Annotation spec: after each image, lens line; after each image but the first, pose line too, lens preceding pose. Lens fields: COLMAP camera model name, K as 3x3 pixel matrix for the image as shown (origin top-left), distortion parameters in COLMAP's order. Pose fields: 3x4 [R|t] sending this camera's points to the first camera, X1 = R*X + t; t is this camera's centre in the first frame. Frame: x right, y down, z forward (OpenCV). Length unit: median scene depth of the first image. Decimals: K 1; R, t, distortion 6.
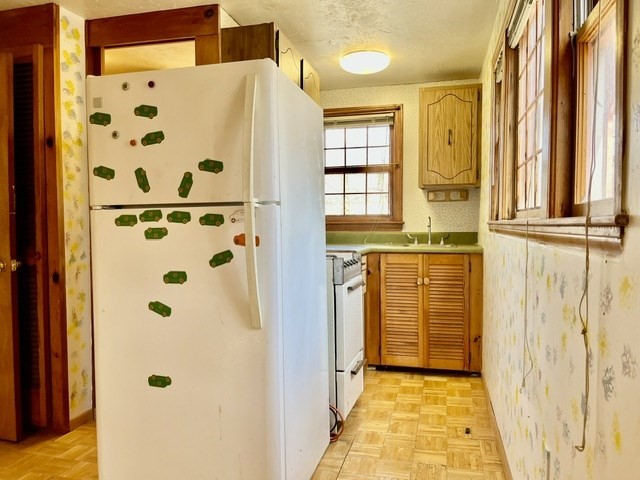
lens RADIAL K [[490.1, 0, 319.1], [0, 490.1, 244.1], [0, 0, 1]] dist [0.021111, -0.029254]
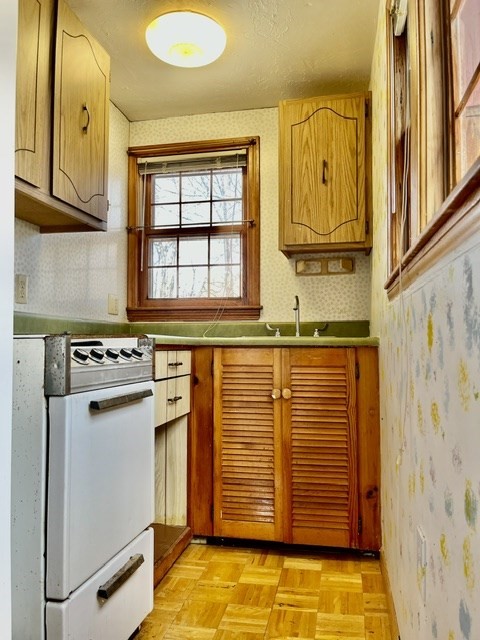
lens RADIAL K [[490.1, 0, 240.0], [0, 490.1, 317.7], [0, 0, 1]] dist [0.021111, -0.029254]
pose [[0.998786, 0.007776, 0.048648, 0.127105], [-0.003397, 0.995986, -0.089448, 0.035217], [-0.049148, 0.089174, 0.994803, 0.383304]]
